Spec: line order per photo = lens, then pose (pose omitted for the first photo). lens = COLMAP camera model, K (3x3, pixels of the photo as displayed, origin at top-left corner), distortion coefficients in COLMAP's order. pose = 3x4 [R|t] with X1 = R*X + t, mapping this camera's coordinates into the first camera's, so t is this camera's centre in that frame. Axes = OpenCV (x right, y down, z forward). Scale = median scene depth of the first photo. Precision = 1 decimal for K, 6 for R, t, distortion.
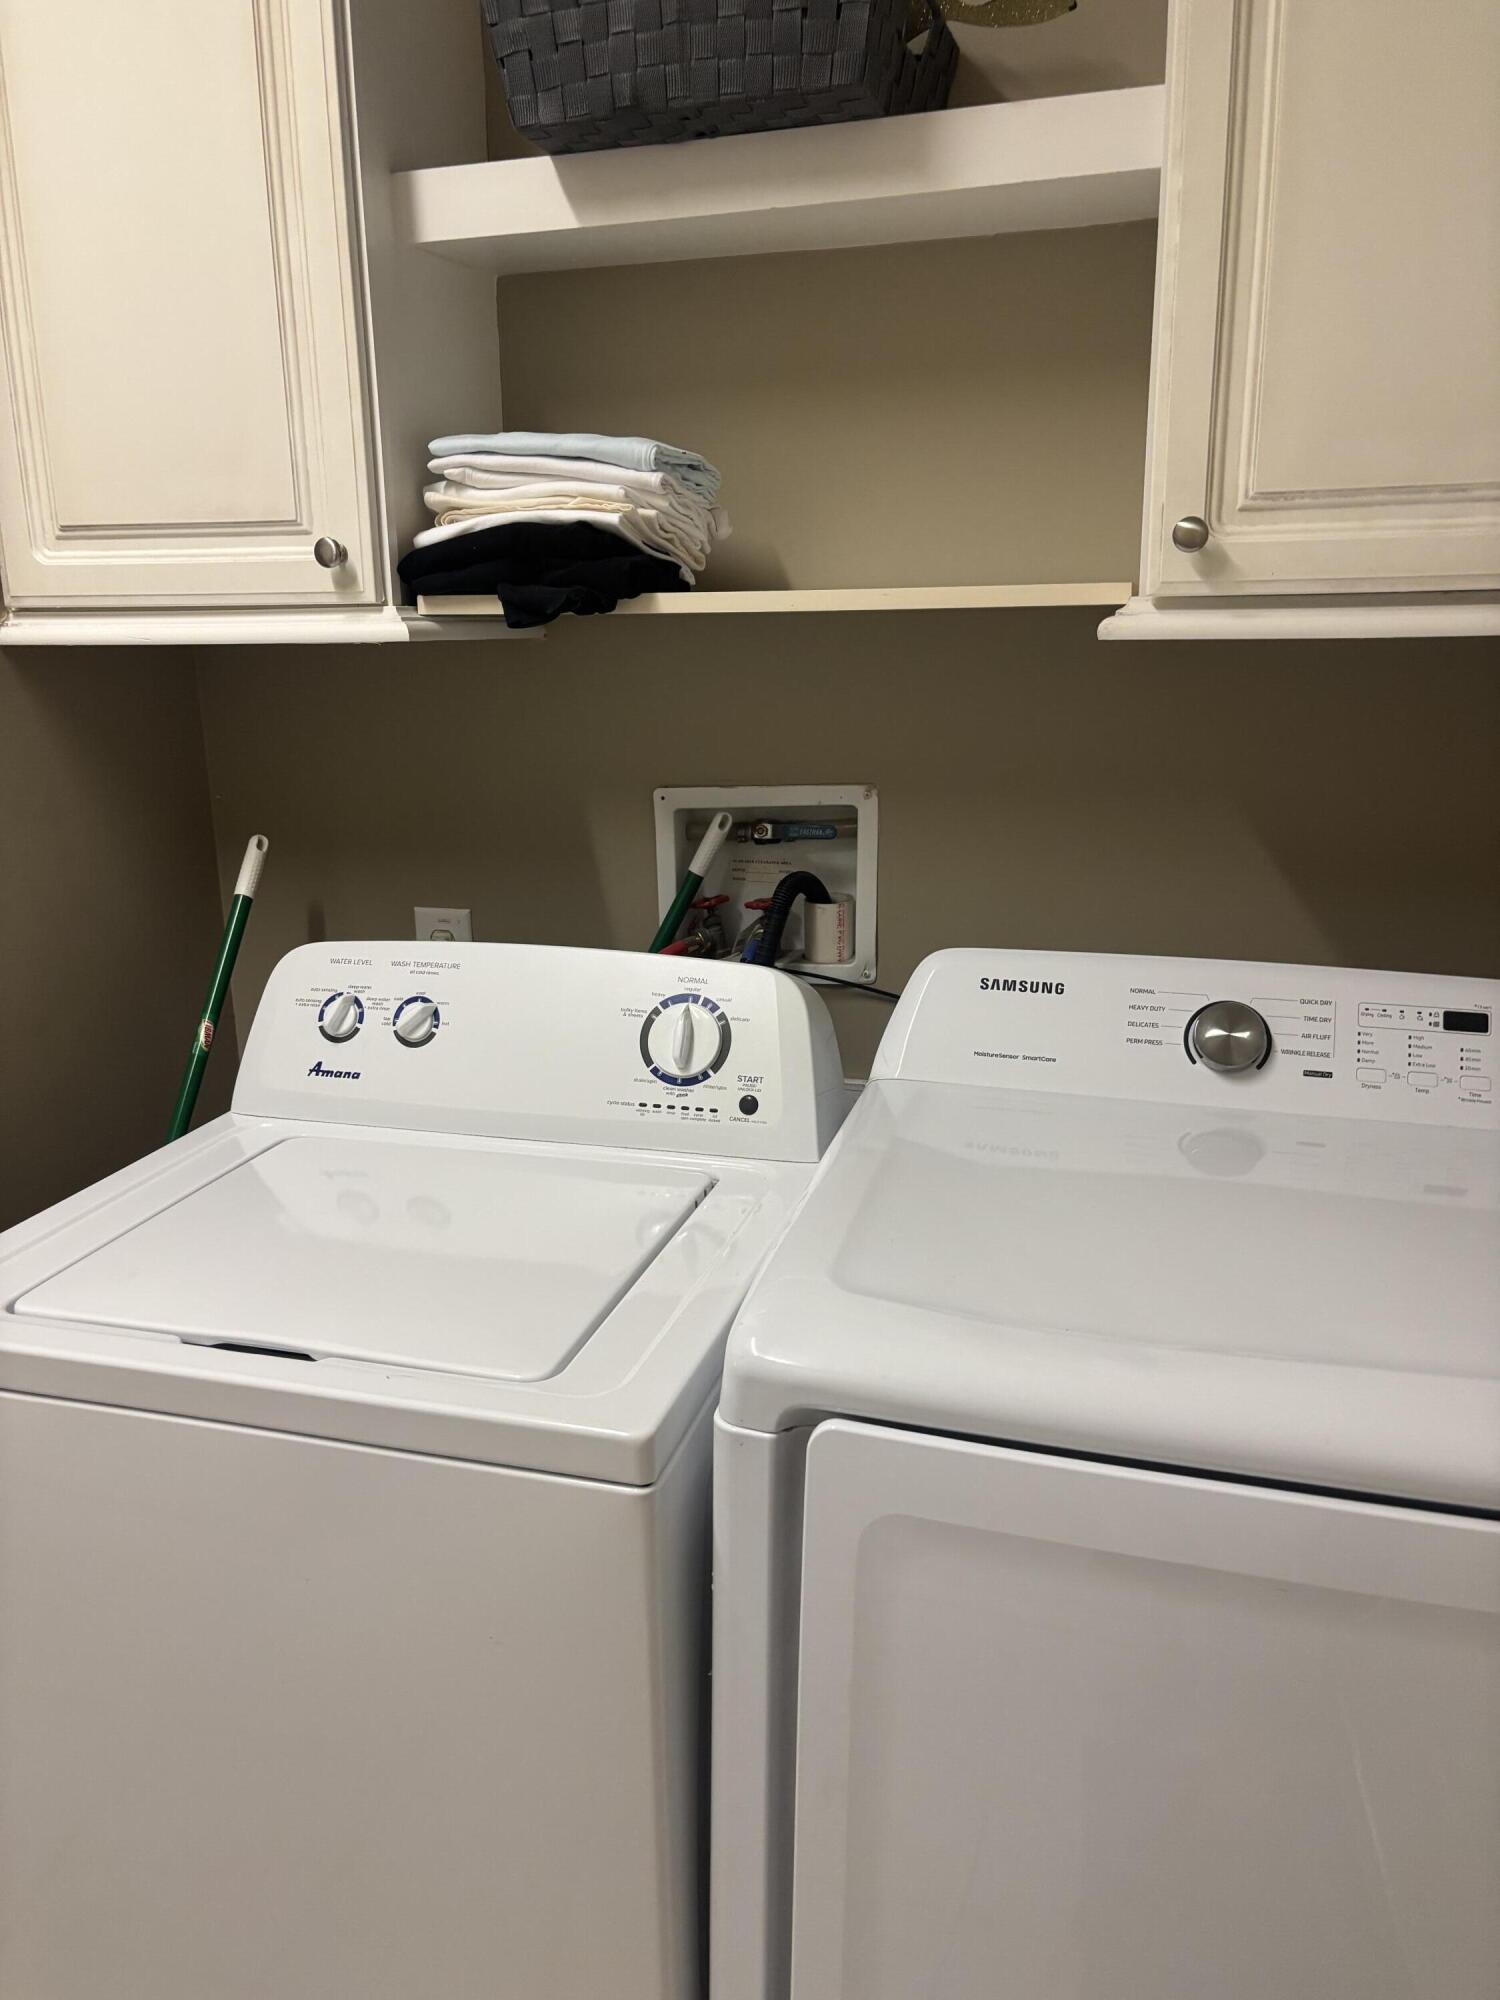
lens RADIAL K [[1508.0, 0, 751.4], [0, 1508.0, 982.8], [0, 0, 1]] dist [0.032709, -0.048210]
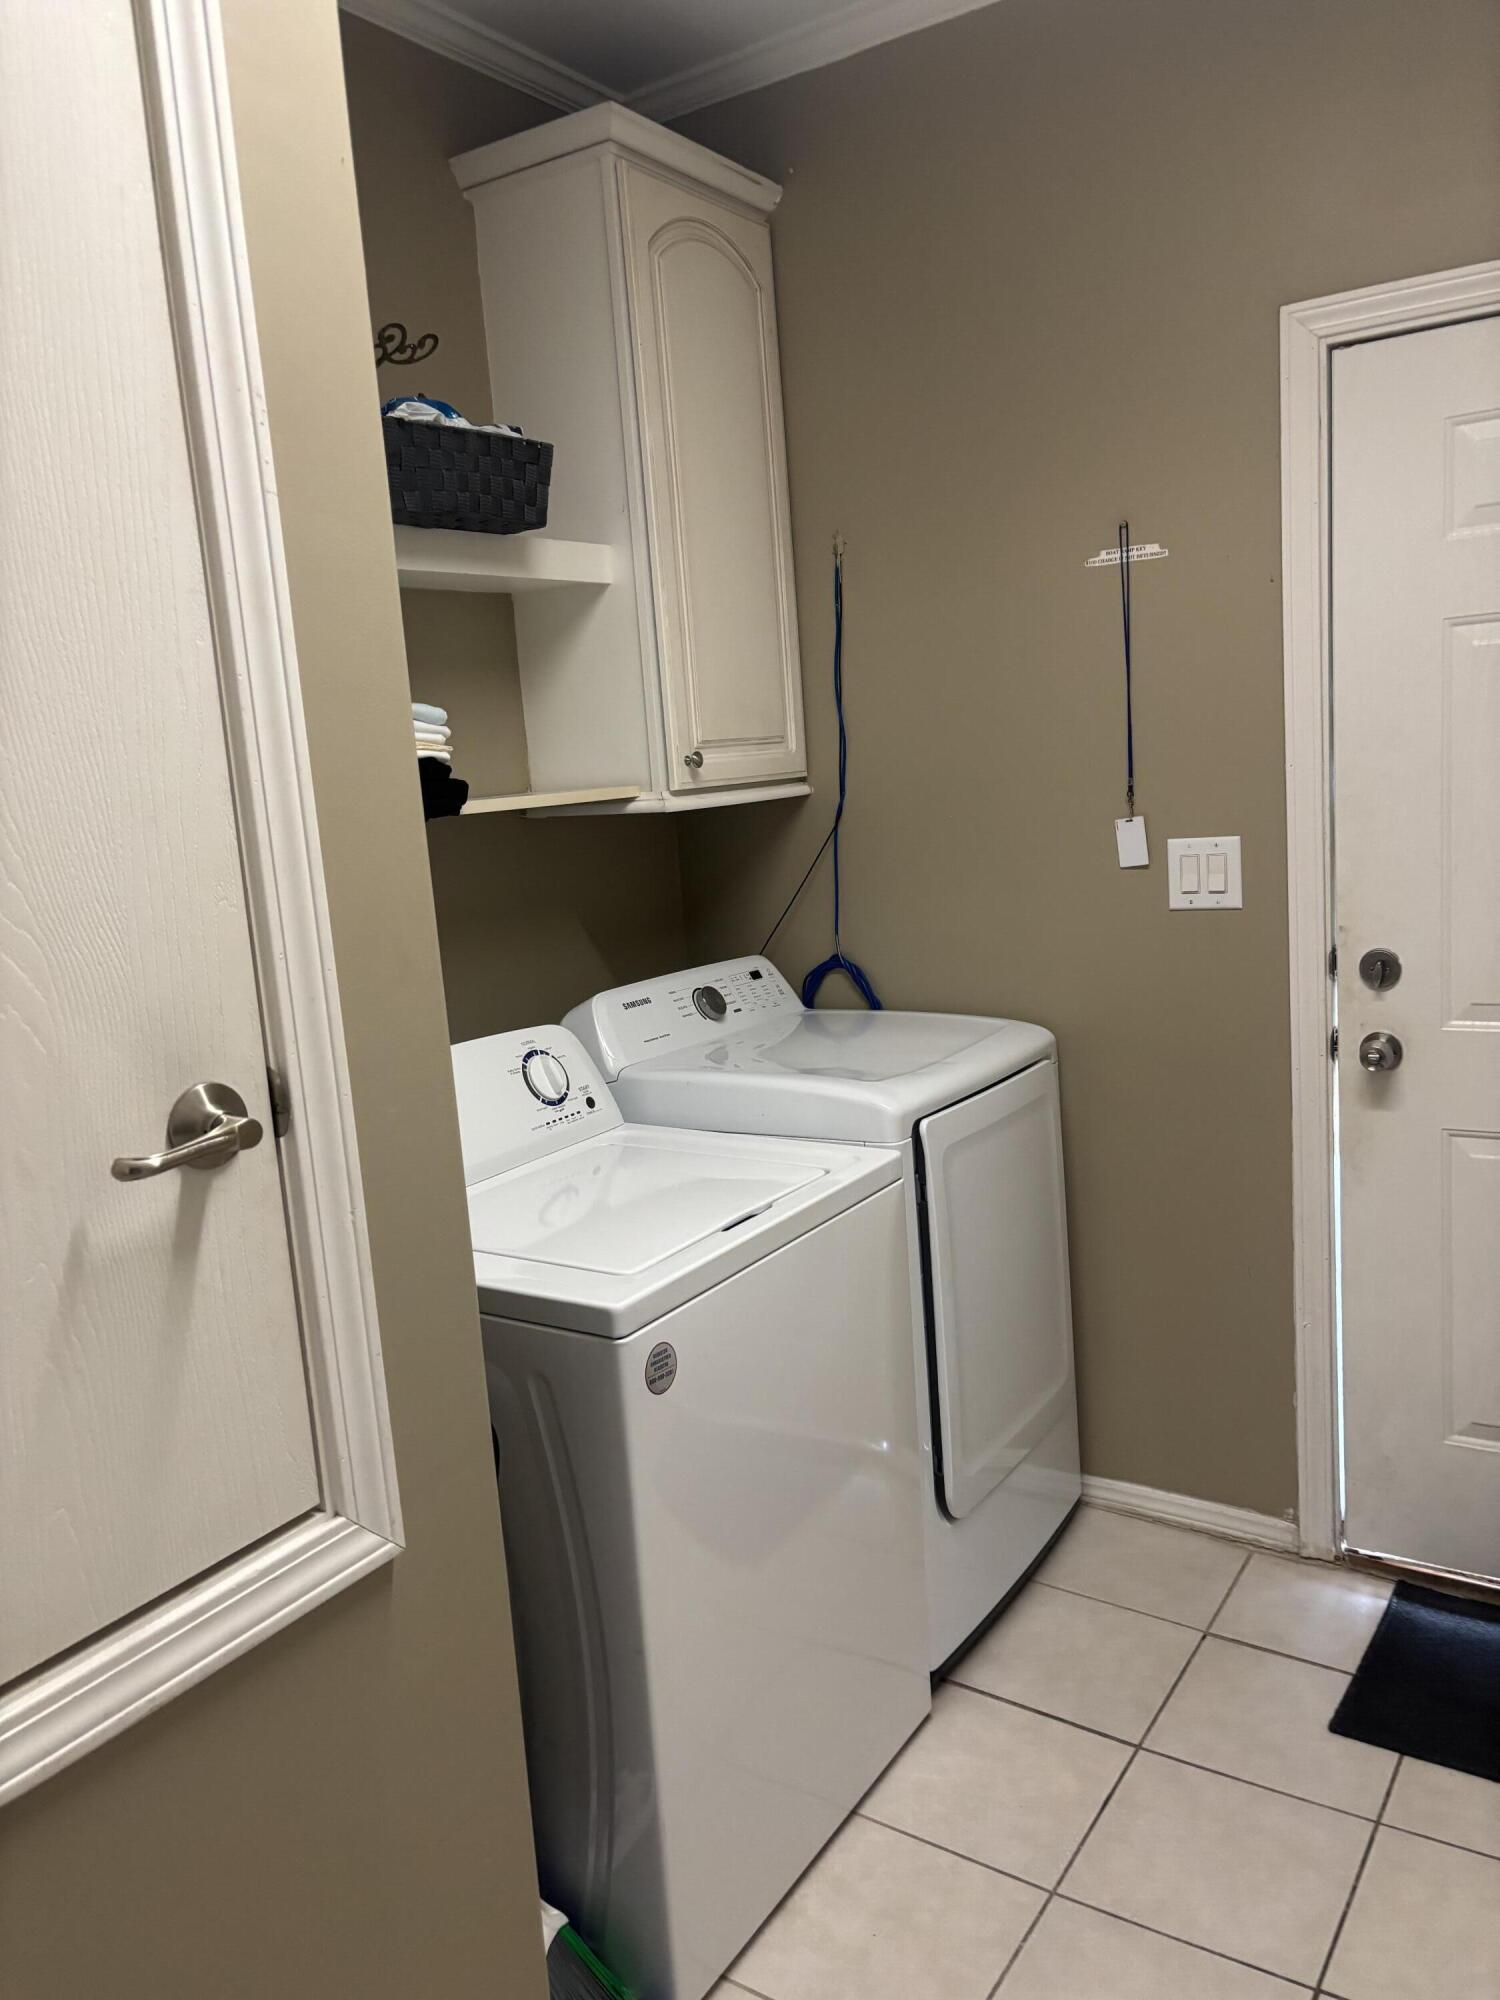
lens RADIAL K [[1508.0, 0, 753.3], [0, 1508.0, 1008.7], [0, 0, 1]] dist [0.032709, -0.048210]
pose [[0.287866, -0.165734, 0.943221, -1.567622], [0.292419, 0.953086, 0.078222, -0.097375], [-0.911934, 0.253298, 0.322825, 0.307548]]
